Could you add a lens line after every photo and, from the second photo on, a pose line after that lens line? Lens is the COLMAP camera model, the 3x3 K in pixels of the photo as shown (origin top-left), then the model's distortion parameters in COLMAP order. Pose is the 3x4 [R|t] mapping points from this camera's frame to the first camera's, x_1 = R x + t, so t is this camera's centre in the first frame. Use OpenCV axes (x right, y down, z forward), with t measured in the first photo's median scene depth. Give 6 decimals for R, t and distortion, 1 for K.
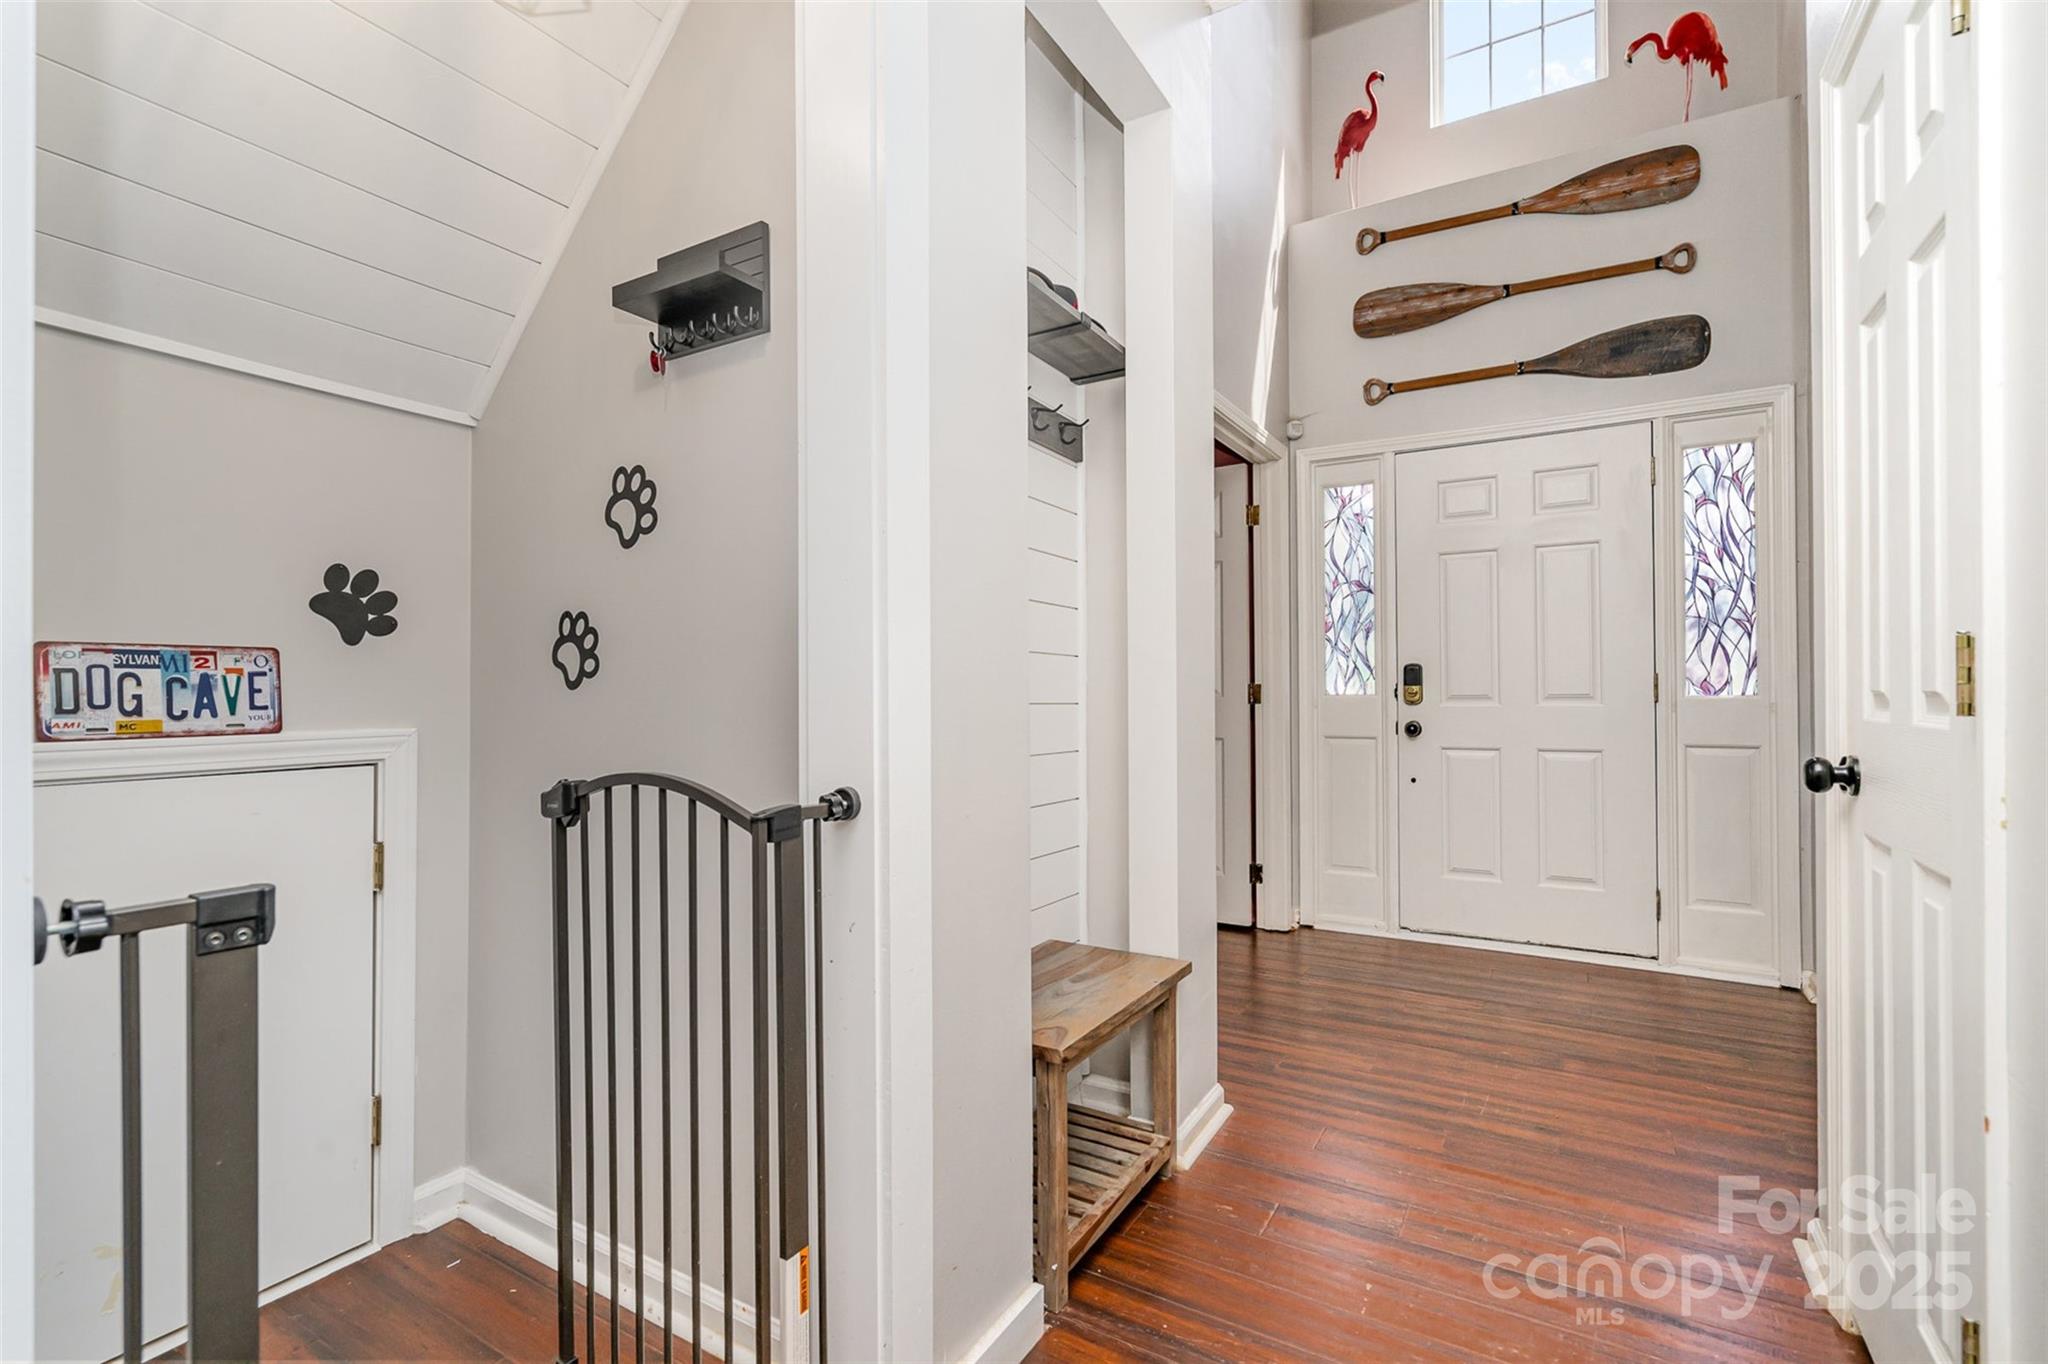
lens RADIAL K [[926.2, 0, 1024.5], [0, 926.2, 688.2], [0, 0, 1]] dist [-0.004223, 0.000794]
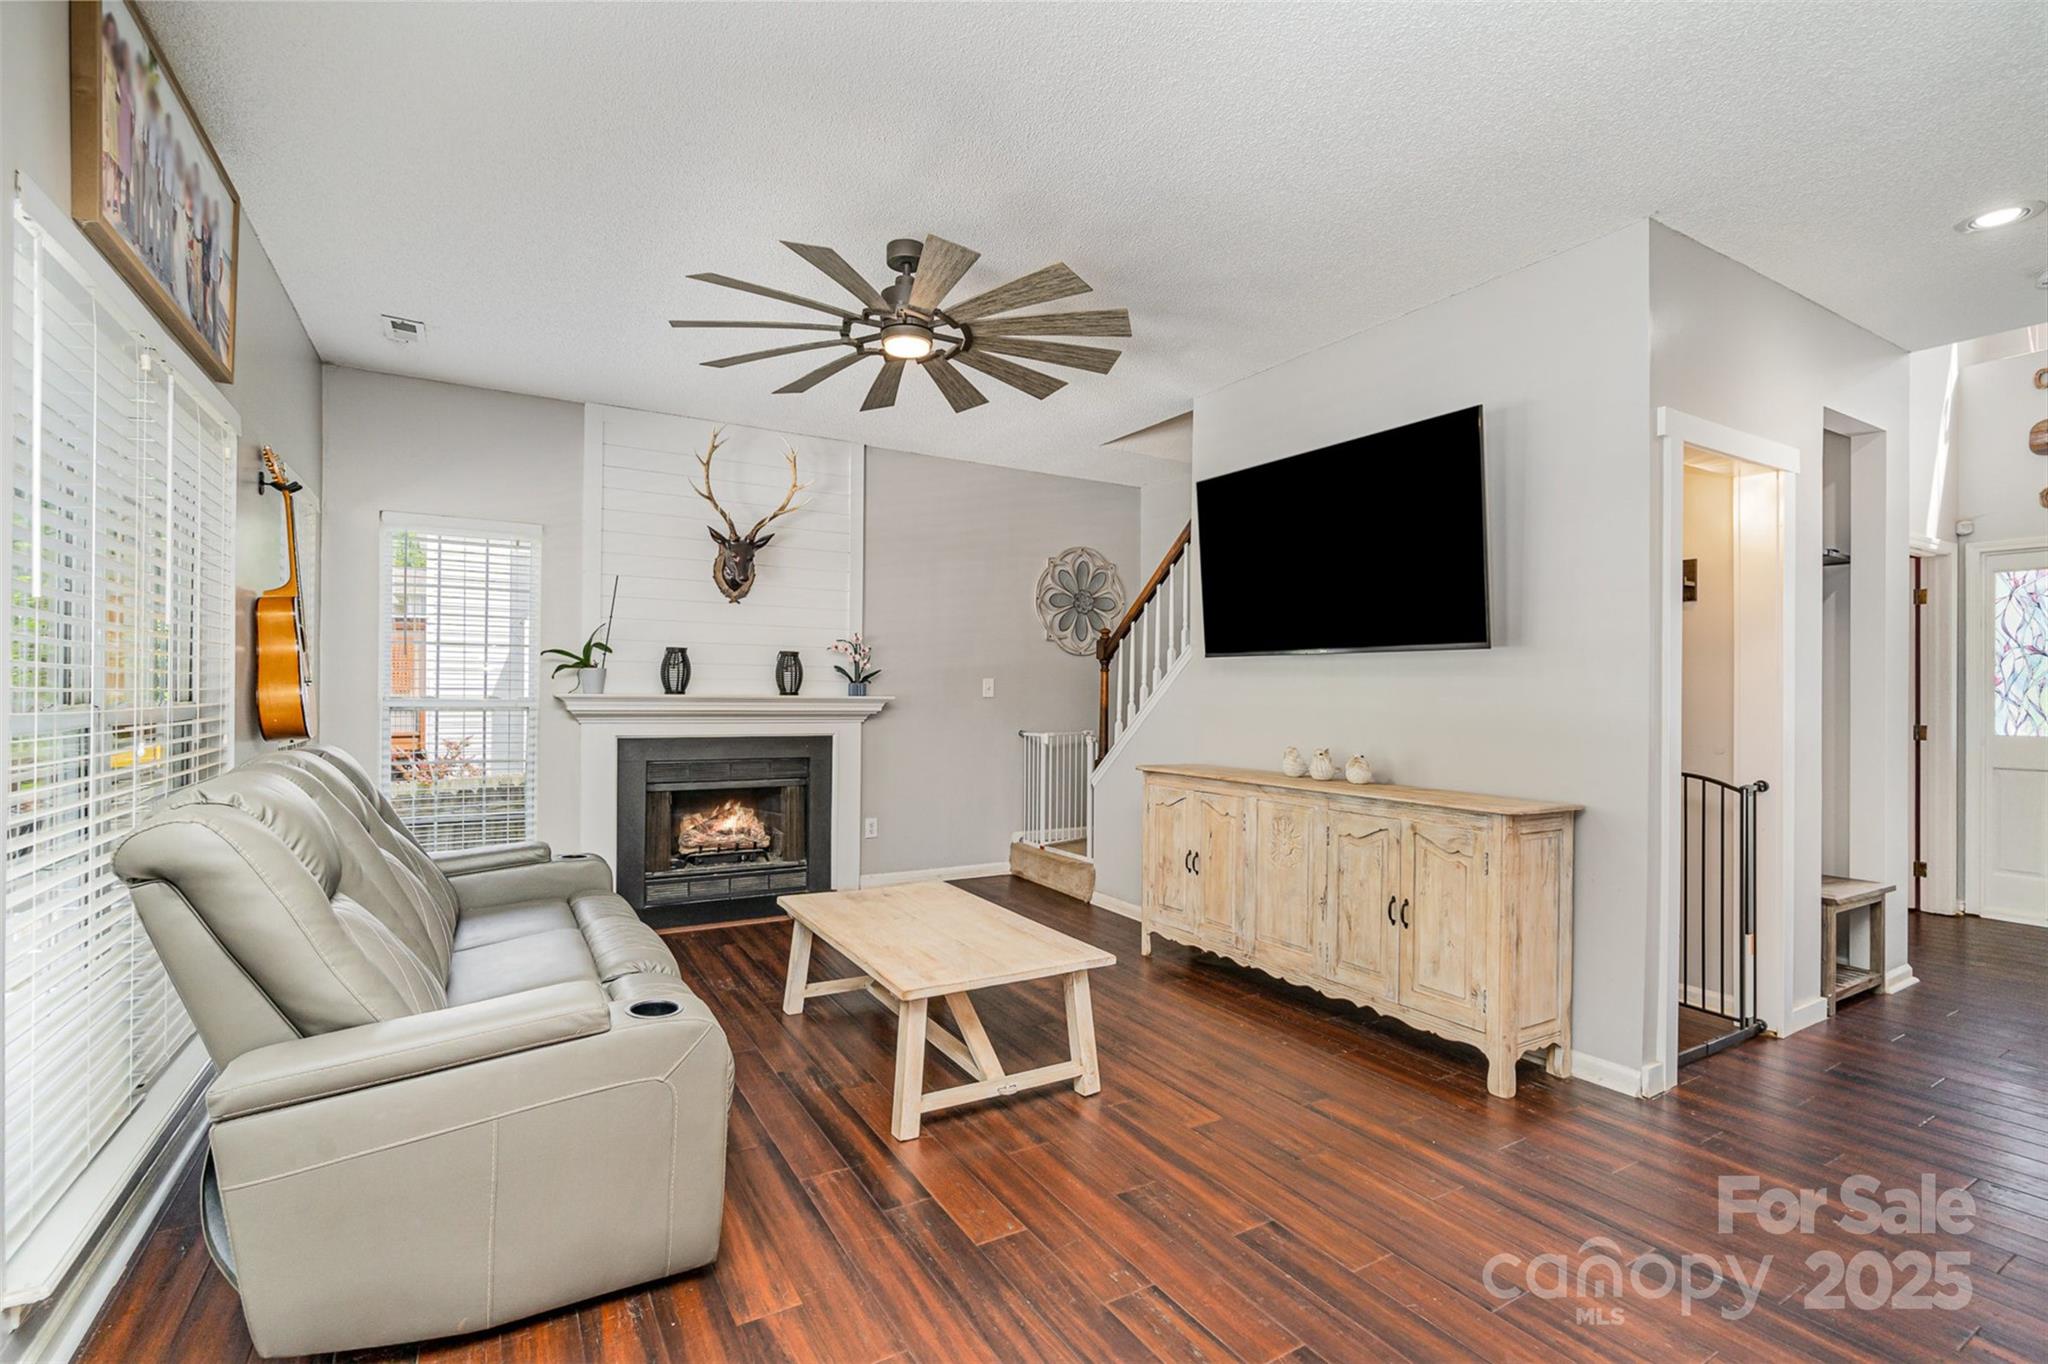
lens RADIAL K [[926.2, 0, 1024.5], [0, 926.2, 688.2], [0, 0, 1]] dist [-0.004223, 0.000794]
pose [[0.879963, 0.010962, -0.474915, -0.256103], [-0.011668, 0.999931, 0.001463, -0.045376], [0.474898, 0.004254, 0.880030, -0.778423]]
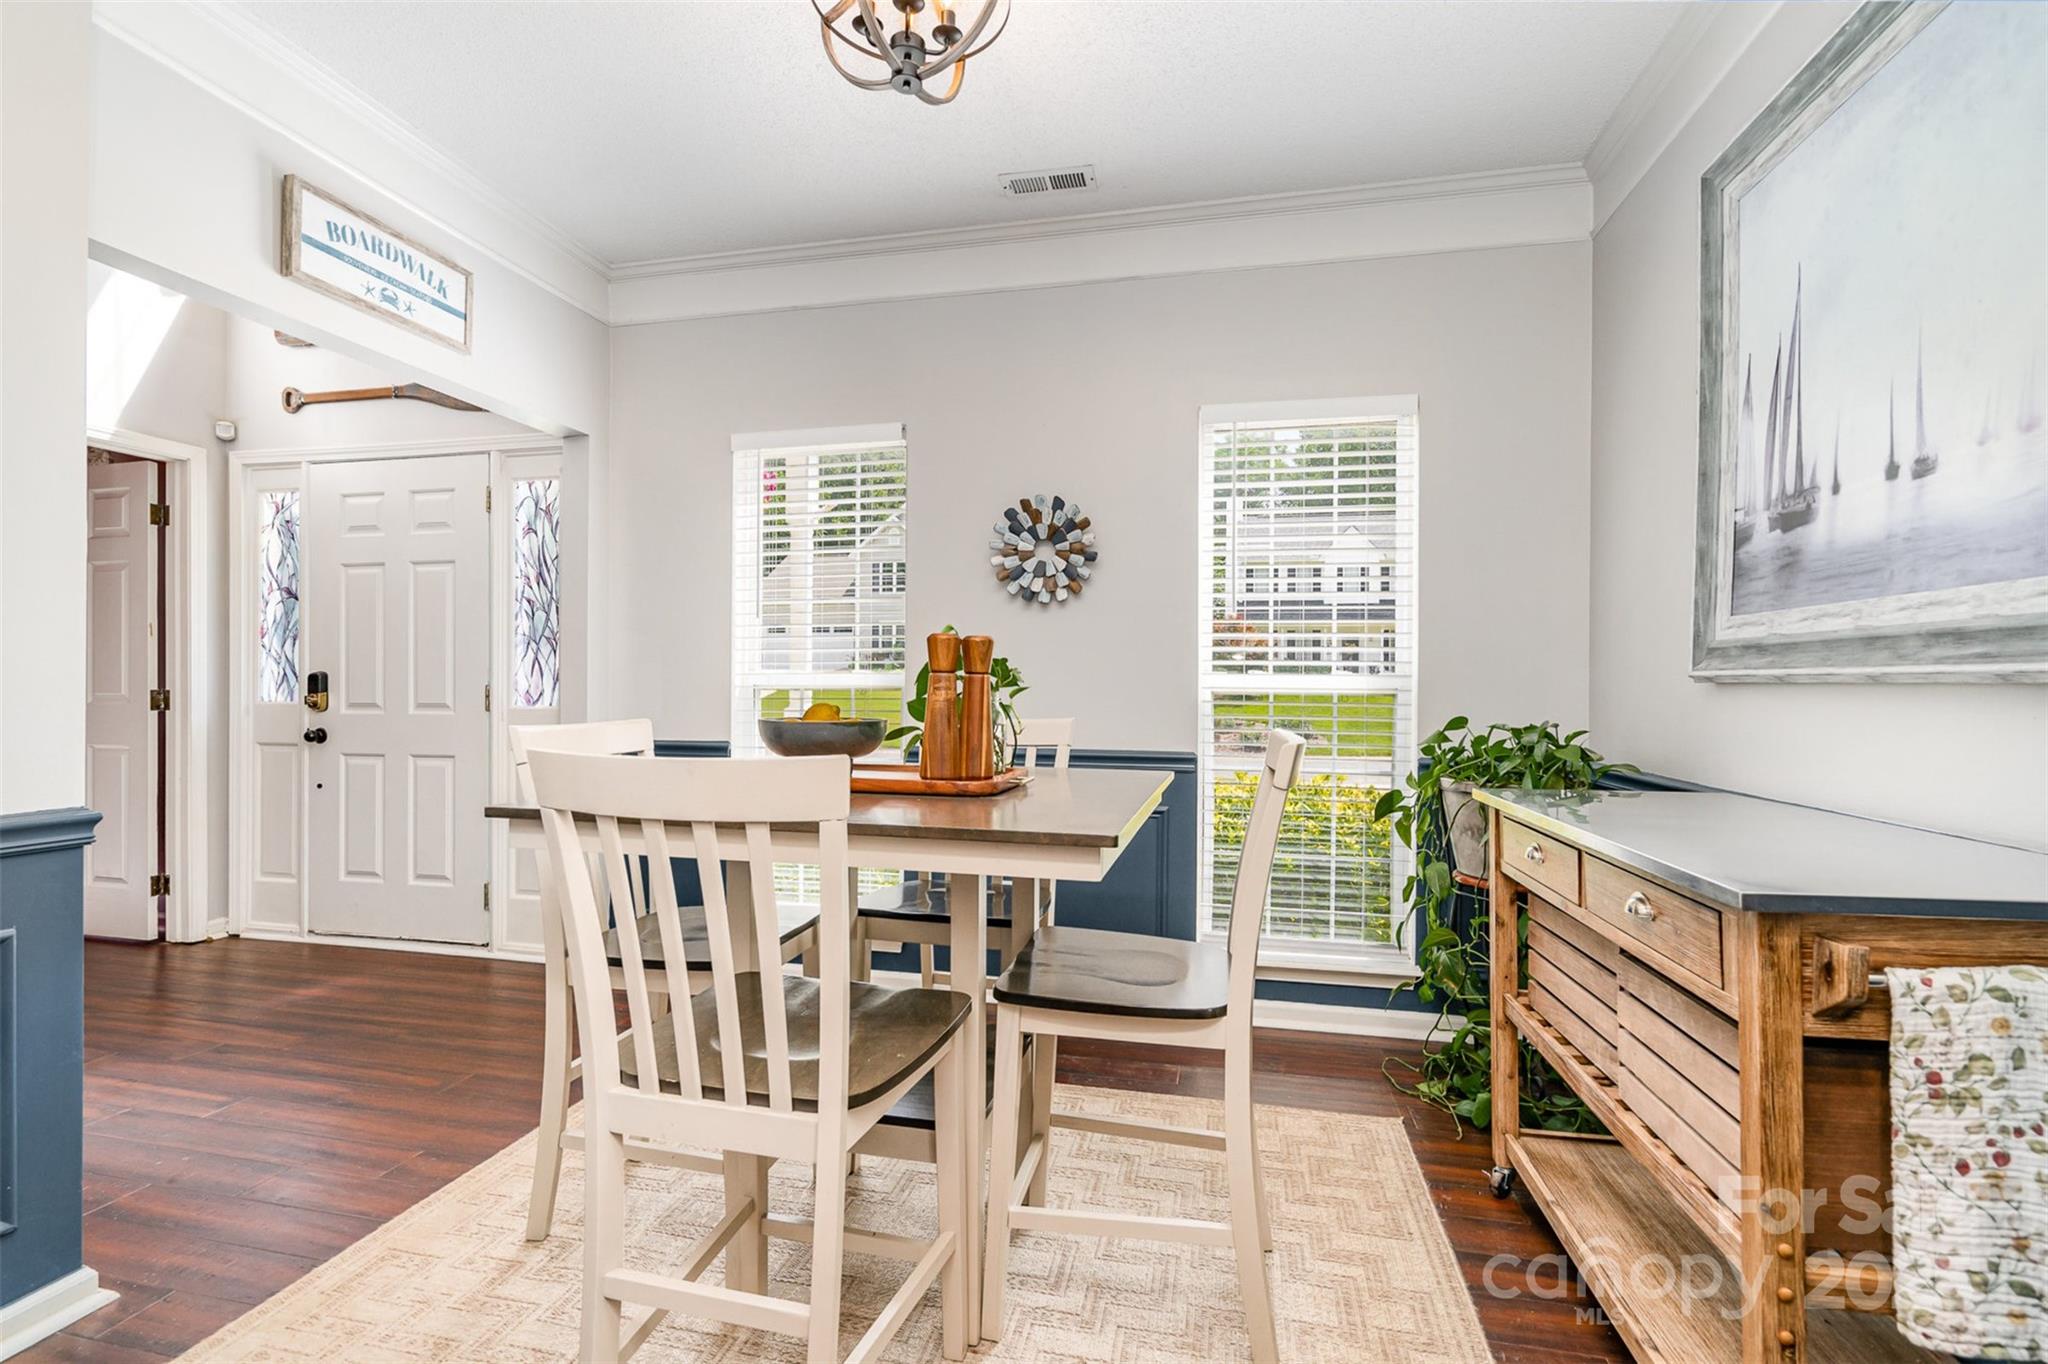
lens RADIAL K [[926.2, 0, 1024.5], [0, 926.2, 688.2], [0, 0, 1]] dist [-0.004223, 0.000794]
pose [[0.953344, 0.009368, 0.301740, 0.842714], [-0.011953, 0.999906, 0.006721, -0.024001], [-0.301648, -0.010015, 0.953367, -0.204433]]
